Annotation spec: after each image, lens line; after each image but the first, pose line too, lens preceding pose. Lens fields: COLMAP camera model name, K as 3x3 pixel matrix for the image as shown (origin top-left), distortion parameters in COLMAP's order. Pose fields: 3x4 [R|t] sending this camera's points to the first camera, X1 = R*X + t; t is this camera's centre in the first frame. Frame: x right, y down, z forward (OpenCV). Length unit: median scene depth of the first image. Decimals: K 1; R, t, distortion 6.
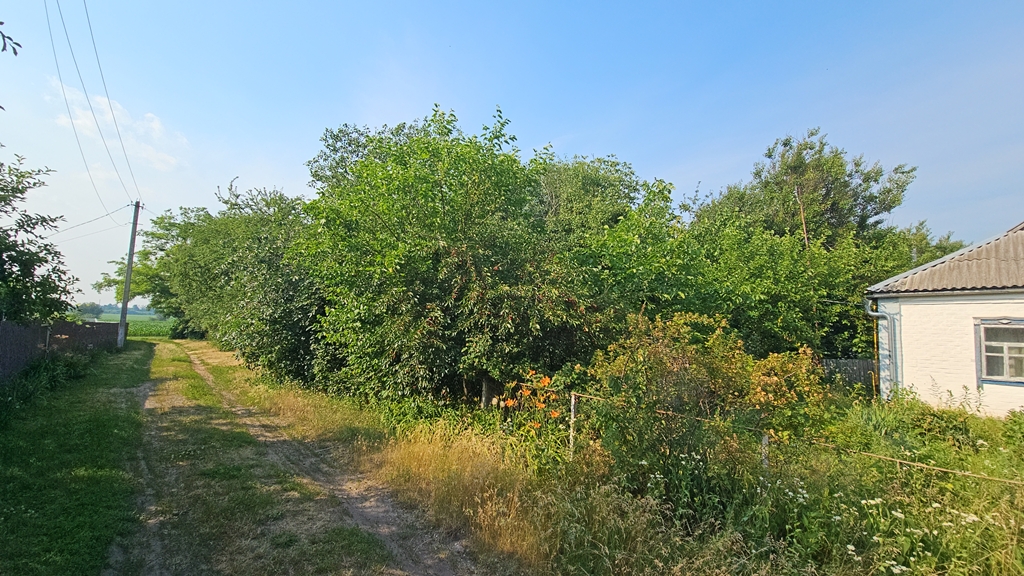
lens RADIAL K [[415.9, 0, 511.8], [0, 415.9, 289.9], [0, 0, 1]] dist [0.002724, -0.002423]
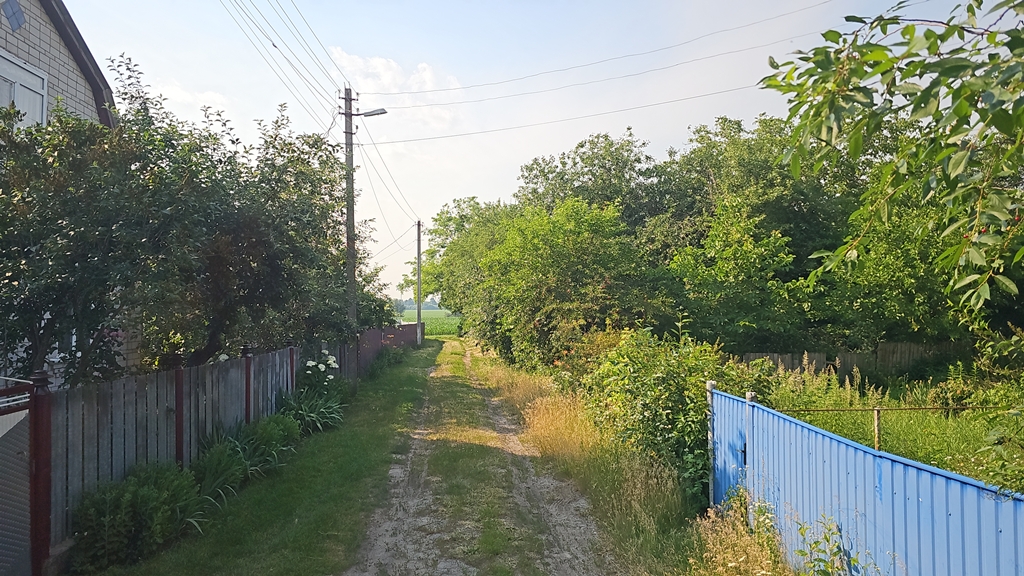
lens RADIAL K [[690.5, 0, 506.5], [0, 690.5, 285.8], [0, 0, 1]] dist [0.070302, -0.060504]
pose [[0.805630, -0.064792, -0.588866, 0.227775], [0.095358, 0.995222, 0.020957, -0.024586], [0.584694, -0.073036, 0.807959, -0.231051]]
